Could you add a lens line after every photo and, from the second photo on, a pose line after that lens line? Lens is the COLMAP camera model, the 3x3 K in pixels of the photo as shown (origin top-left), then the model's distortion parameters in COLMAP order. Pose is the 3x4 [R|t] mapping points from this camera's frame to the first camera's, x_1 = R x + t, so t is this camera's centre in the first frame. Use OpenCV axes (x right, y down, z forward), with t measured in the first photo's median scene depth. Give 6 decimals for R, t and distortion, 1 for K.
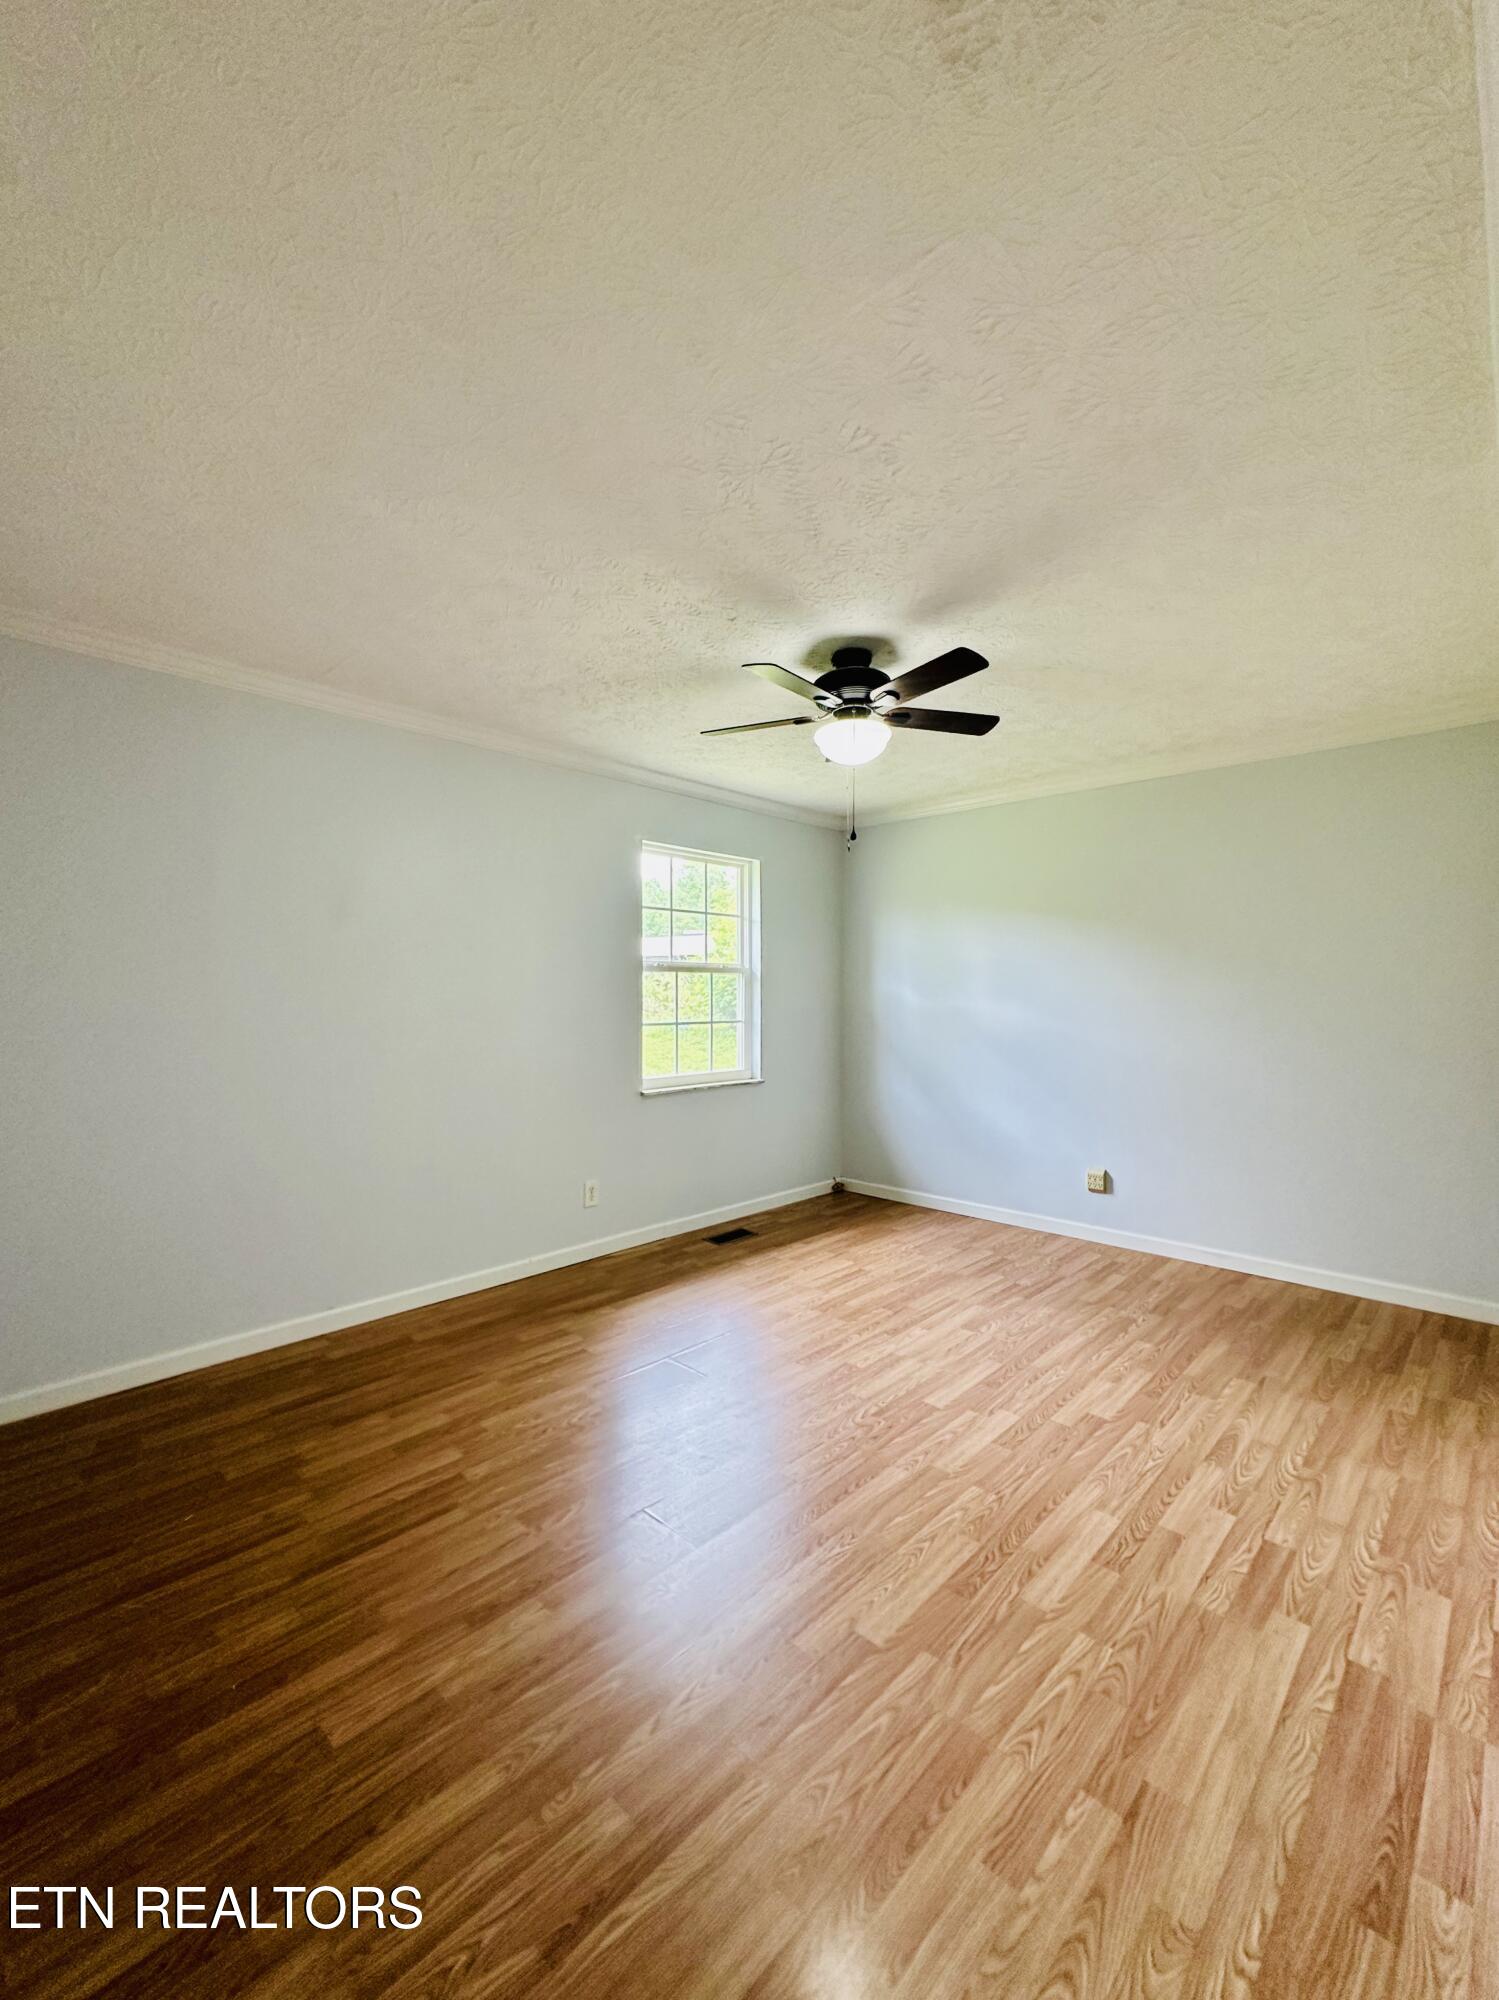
lens RADIAL K [[826.6, 0, 749.5], [0, 826.6, 1000.0], [0, 0, 1]] dist [-0.004234, 0.000300]
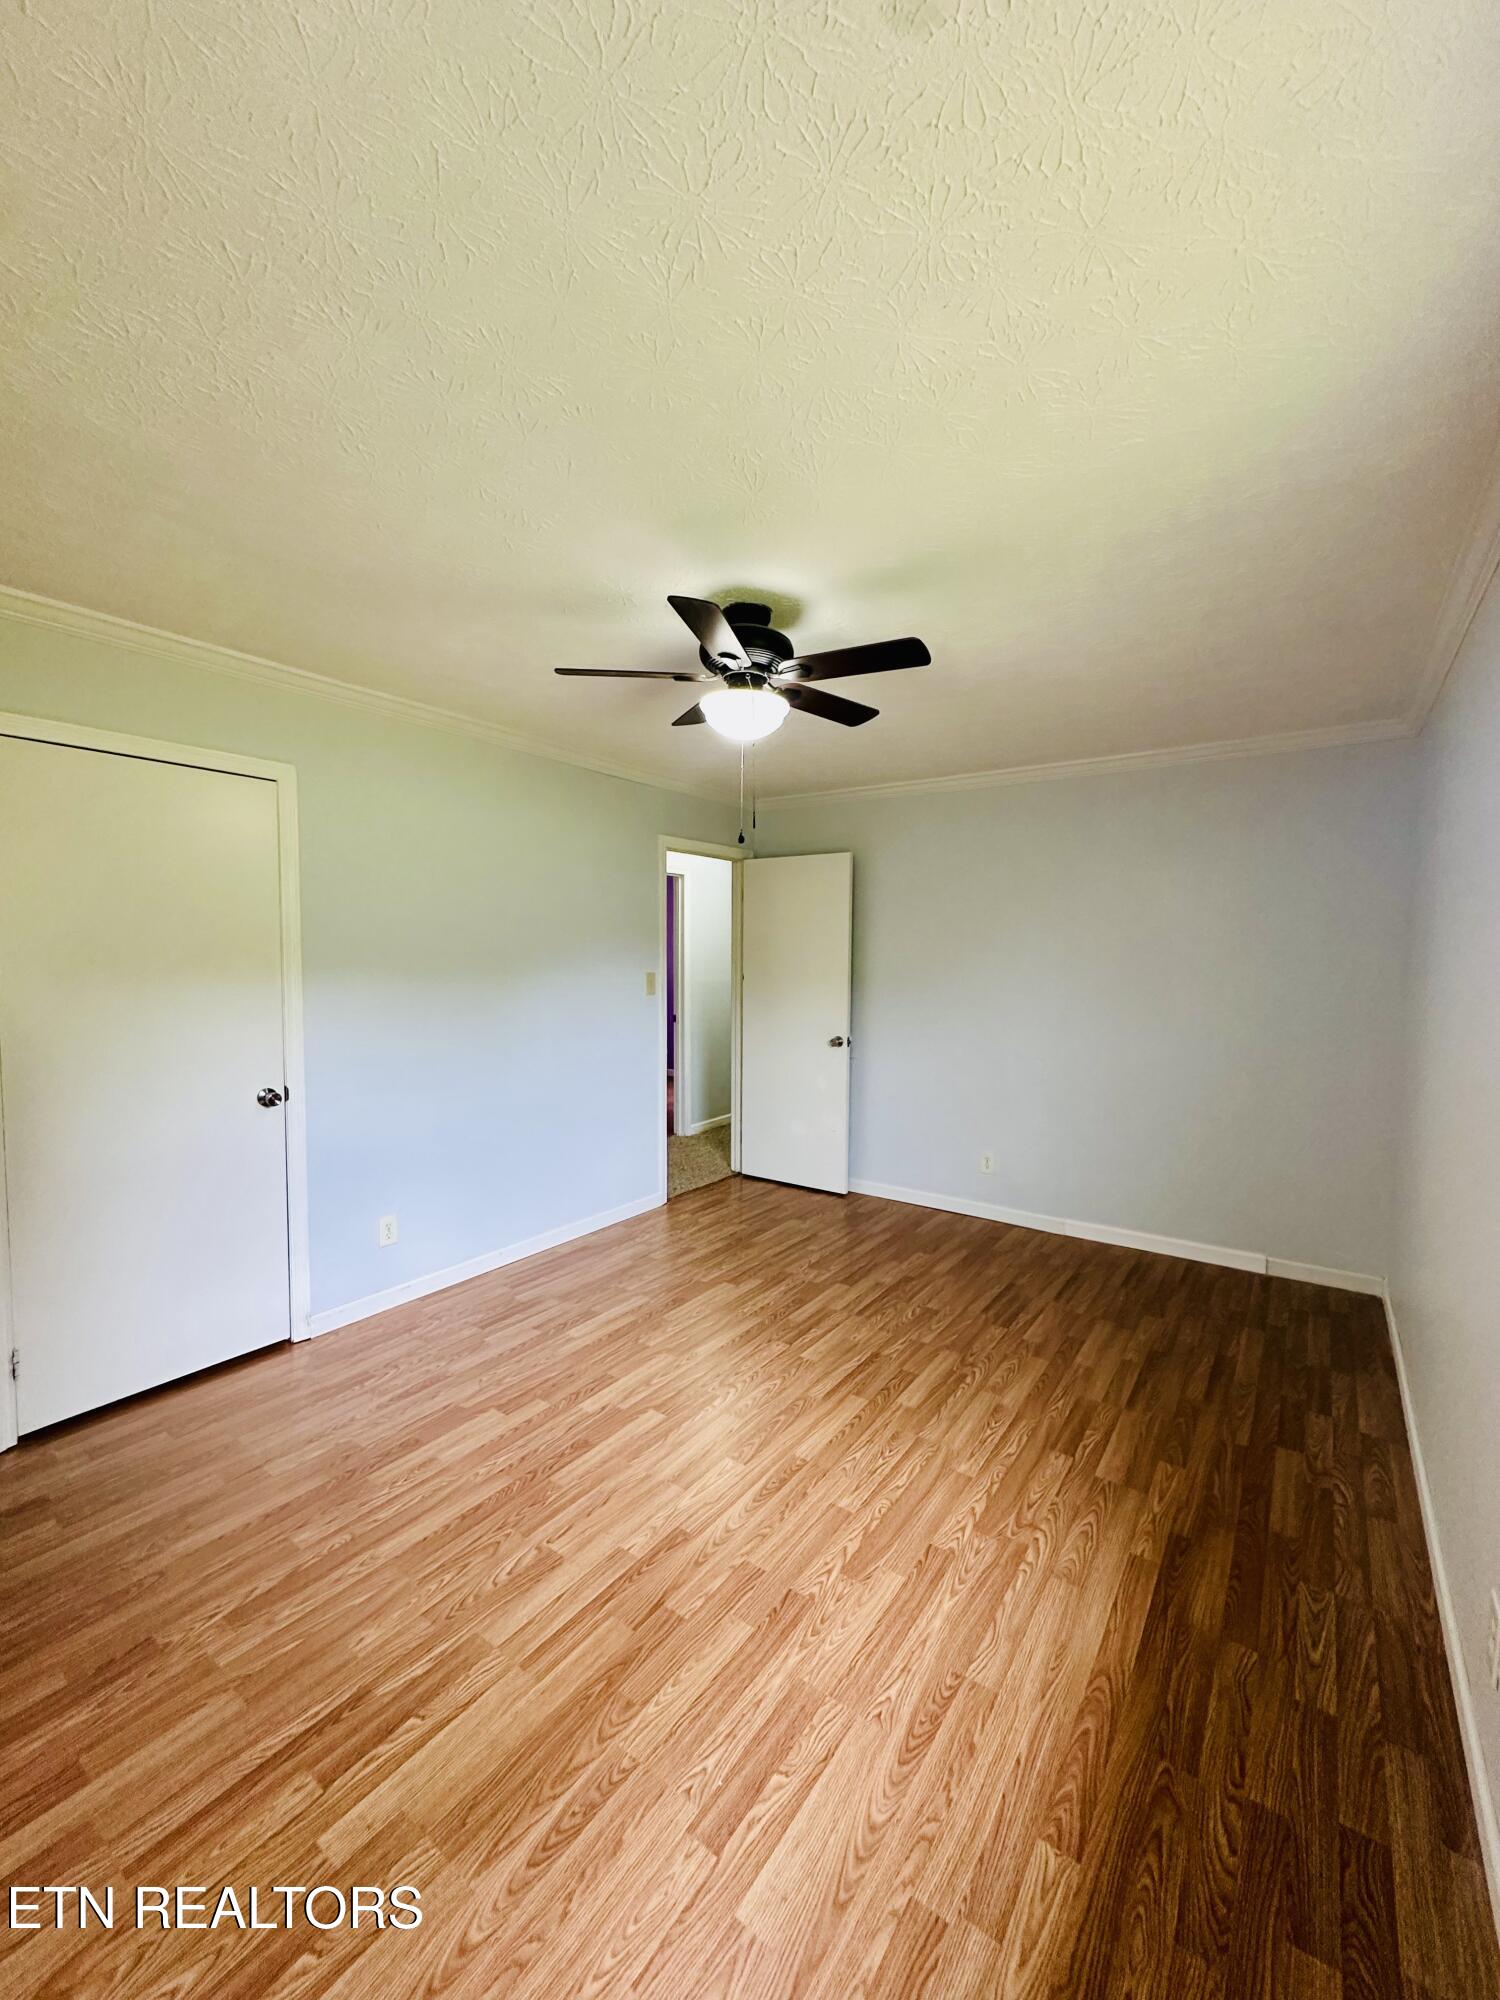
lens RADIAL K [[826.6, 0, 750.0], [0, 826.6, 1000.0], [0, 0, 1]] dist [-0.004234, 0.000300]
pose [[-0.989704, -0.002522, -0.143106, 0.242181], [-0.012677, 0.997460, 0.070093, -0.076324], [0.142566, 0.071186, -0.987222, 1.865234]]
